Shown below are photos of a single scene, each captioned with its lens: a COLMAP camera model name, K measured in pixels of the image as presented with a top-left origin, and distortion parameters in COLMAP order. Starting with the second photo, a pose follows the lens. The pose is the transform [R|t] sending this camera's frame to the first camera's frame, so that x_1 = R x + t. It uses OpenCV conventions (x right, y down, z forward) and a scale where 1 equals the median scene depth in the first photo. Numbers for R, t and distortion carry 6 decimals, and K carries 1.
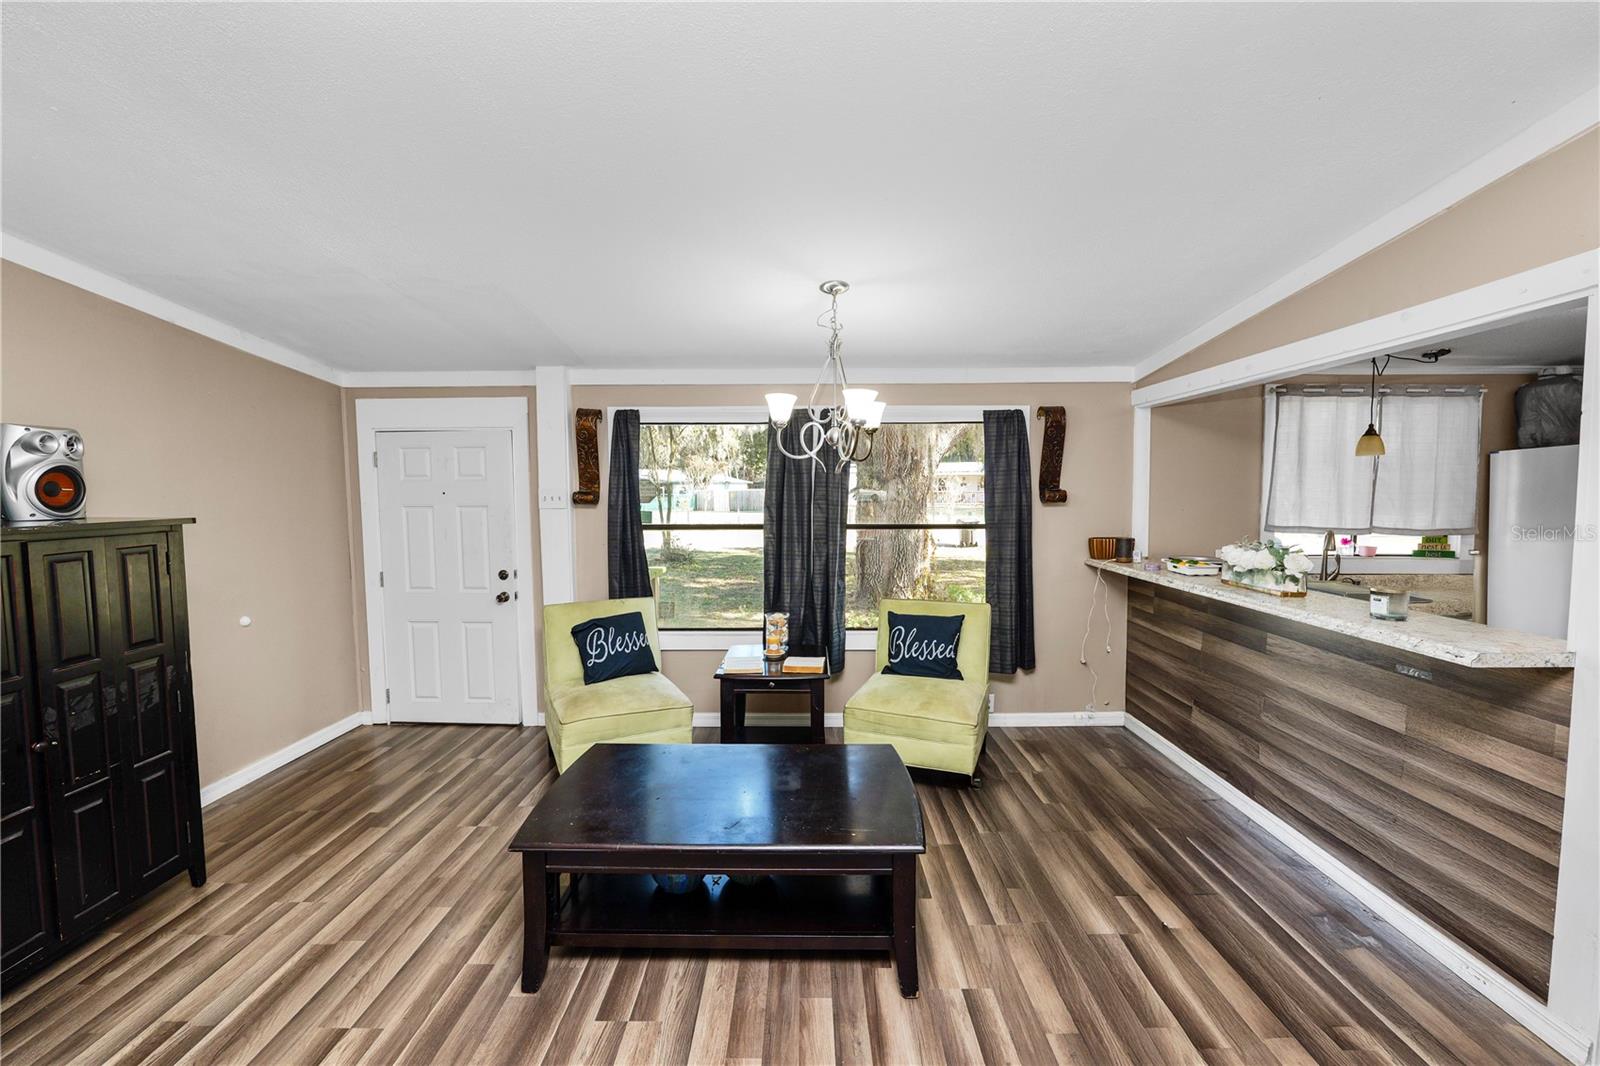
lens RADIAL K [[652.1, 0, 800.7], [0, 652.1, 531.5], [0, 0, 1]] dist [-0.013801, 0.001427]
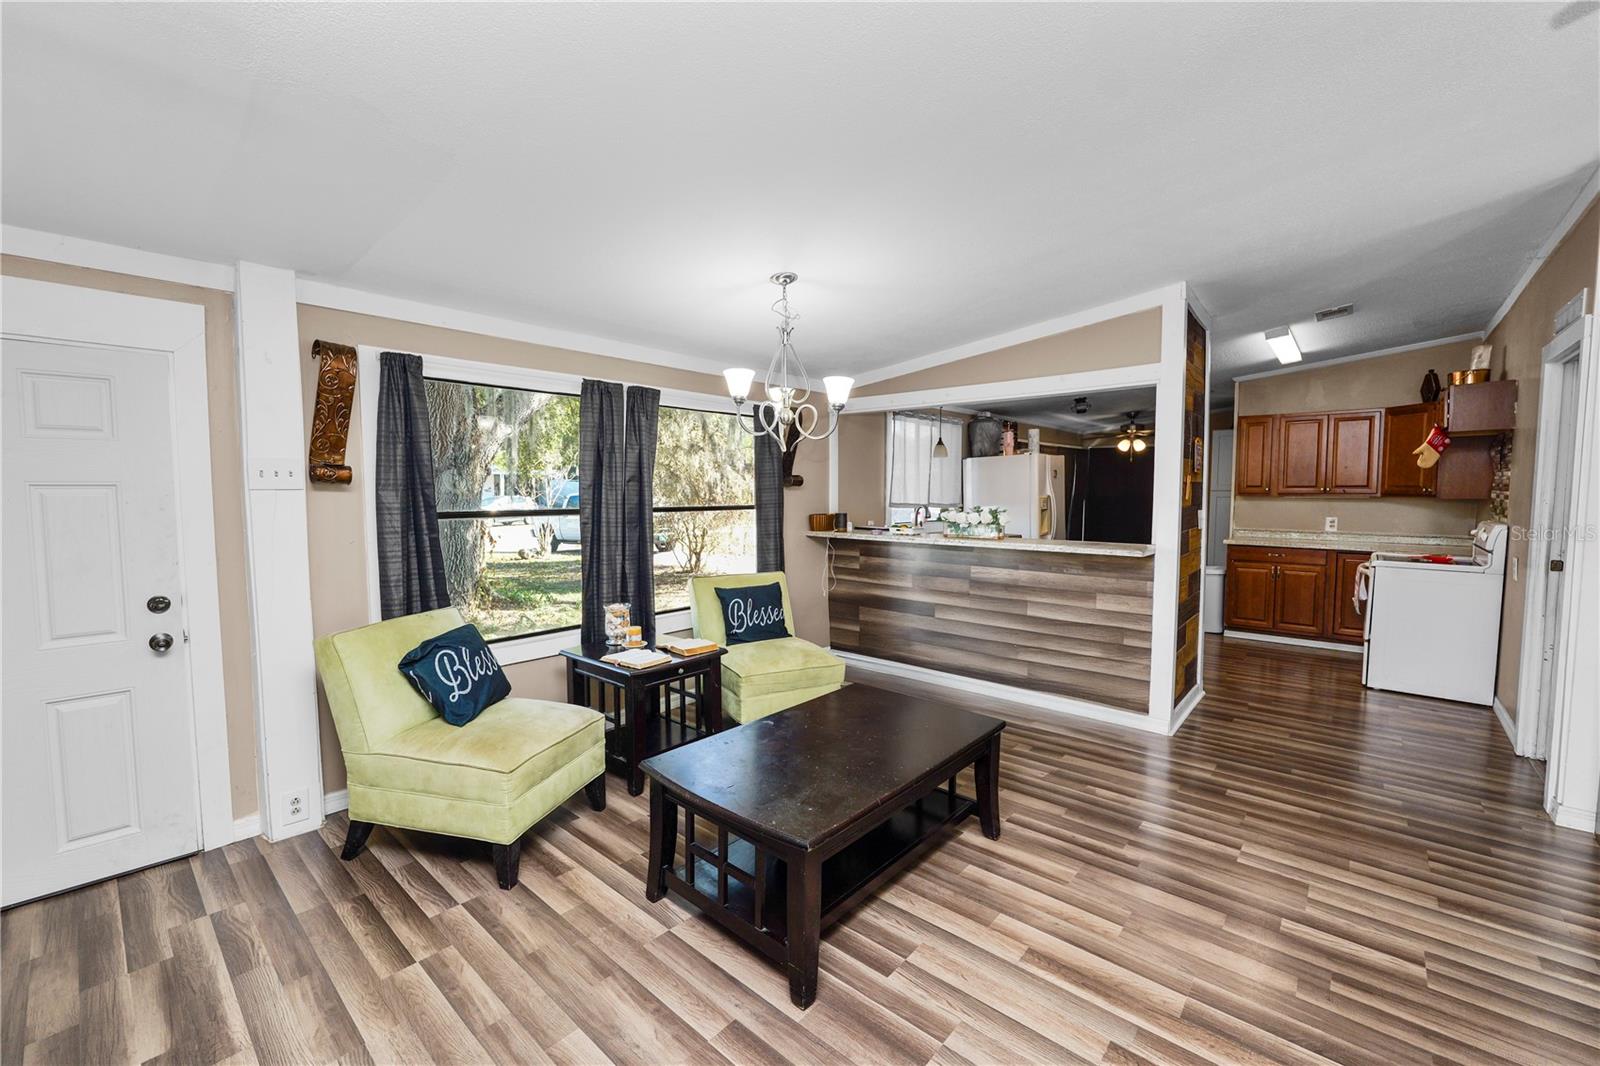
lens RADIAL K [[652.1, 0, 799.2], [0, 652.1, 529.7], [0, 0, 1]] dist [-0.013801, 0.001427]
pose [[0.656270, -0.041897, 0.753362, -0.531942], [0.044820, 0.998859, 0.016506, 0.017401], [-0.753194, 0.022933, 0.657399, 0.198168]]
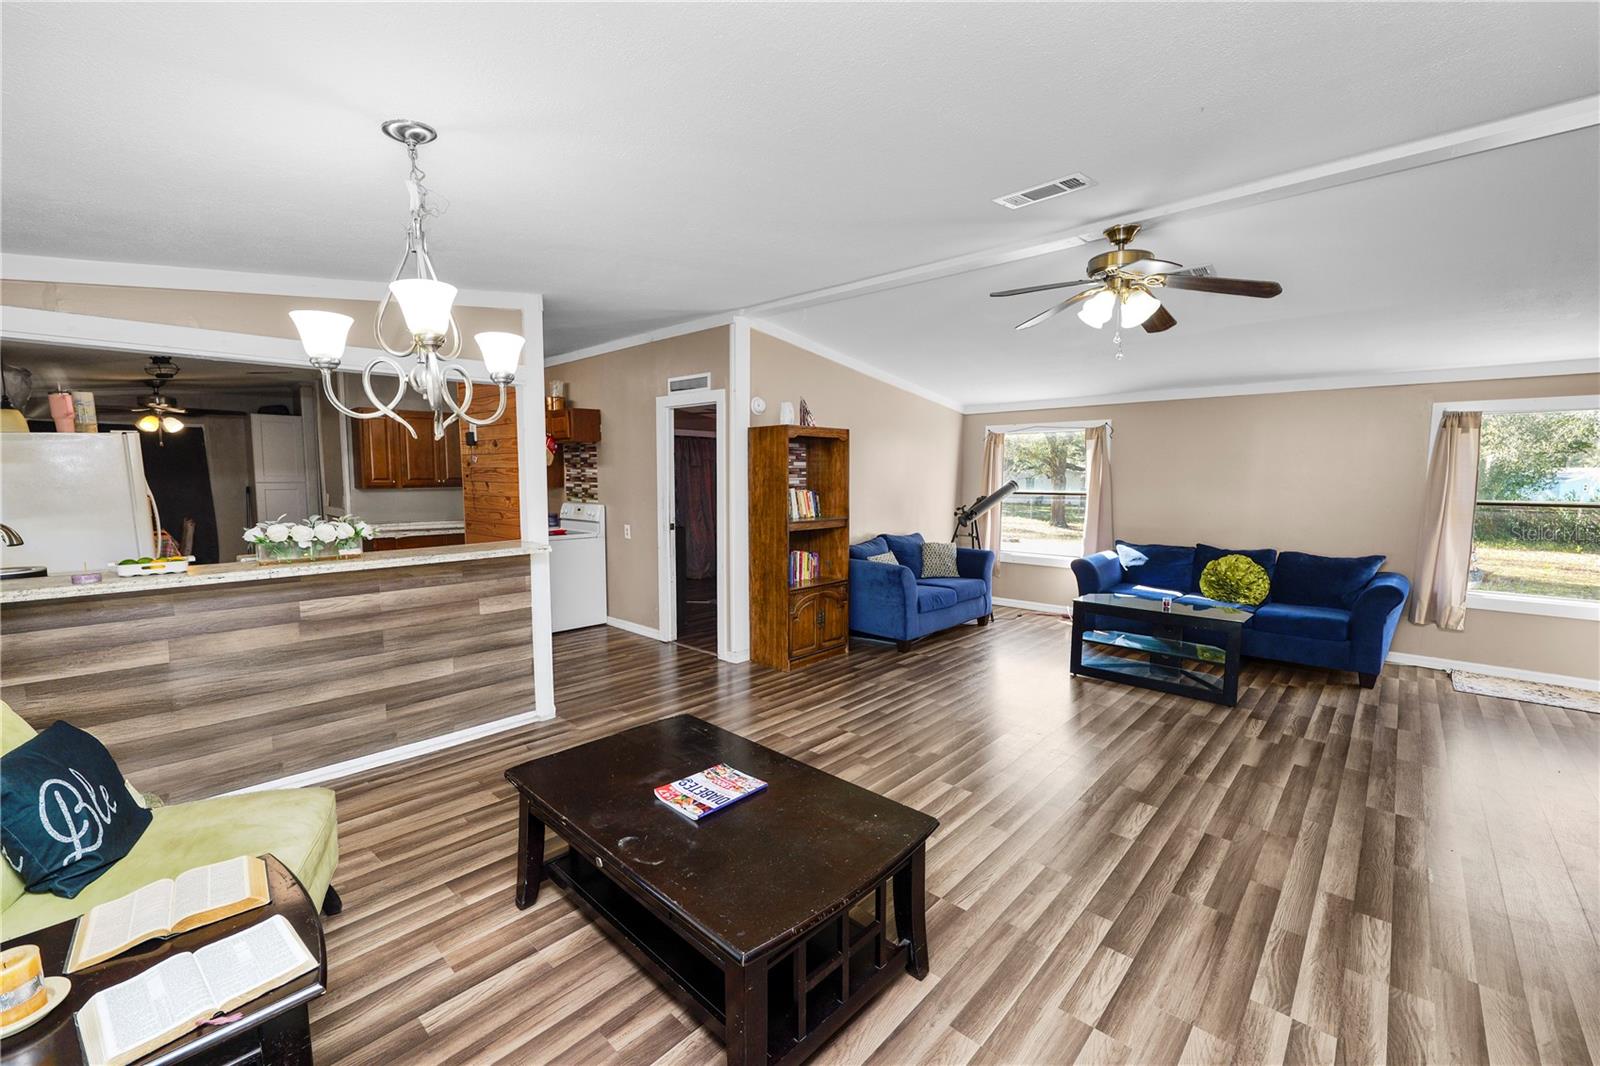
lens RADIAL K [[652.1, 0, 796.8], [0, 652.1, 528.6], [0, 0, 1]] dist [-0.013801, 0.001427]
pose [[-0.733390, -0.052899, 0.677746, -0.452128], [0.047601, 0.990525, 0.128821, -0.047888], [-0.678139, 0.126738, -0.723923, 0.871110]]
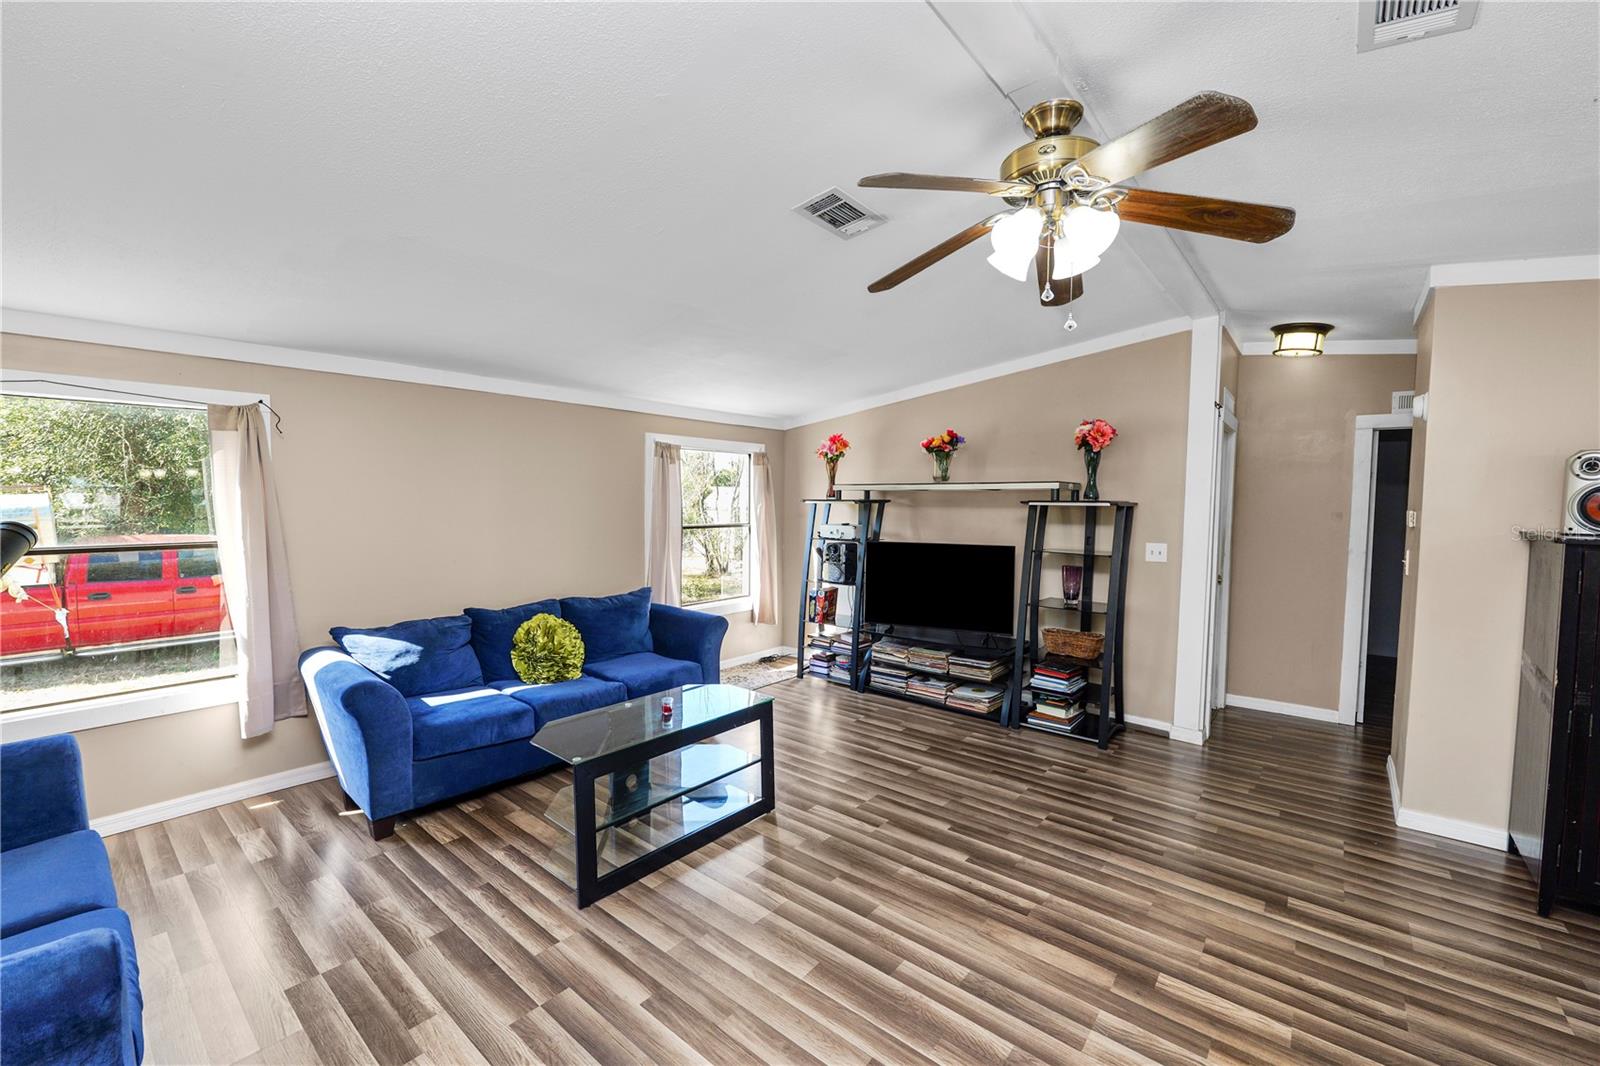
lens RADIAL K [[652.1, 0, 799.5], [0, 652.1, 530.1], [0, 0, 1]] dist [-0.013801, 0.001427]
pose [[-0.629996, 0.037881, -0.775674, 0.312094], [-0.058439, 0.993665, 0.095991, -0.018919], [0.774396, 0.105803, -0.623792, 0.170728]]
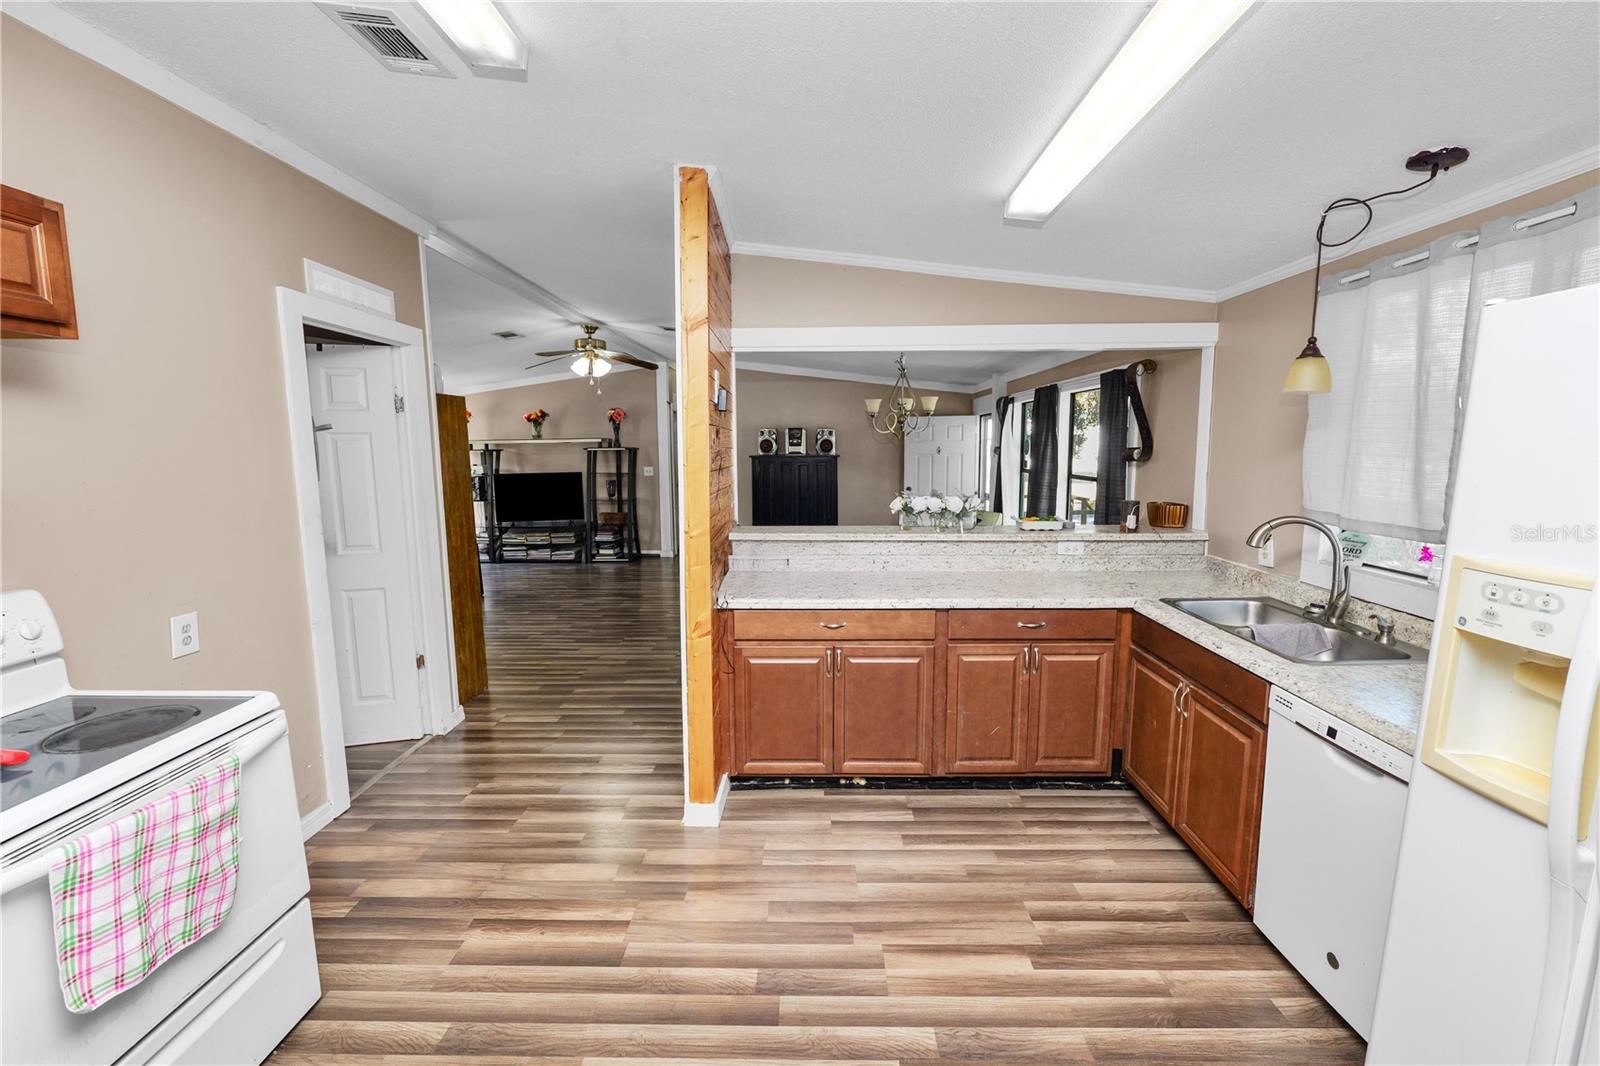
lens RADIAL K [[652.1, 0, 802.4], [0, 652.1, 532.1], [0, 0, 1]] dist [-0.013801, 0.001427]
pose [[-0.013043, 0.134771, -0.990791, 1.395340], [-0.058154, 0.989096, 0.135306, -0.043284], [0.998222, 0.059383, -0.005063, 0.524520]]
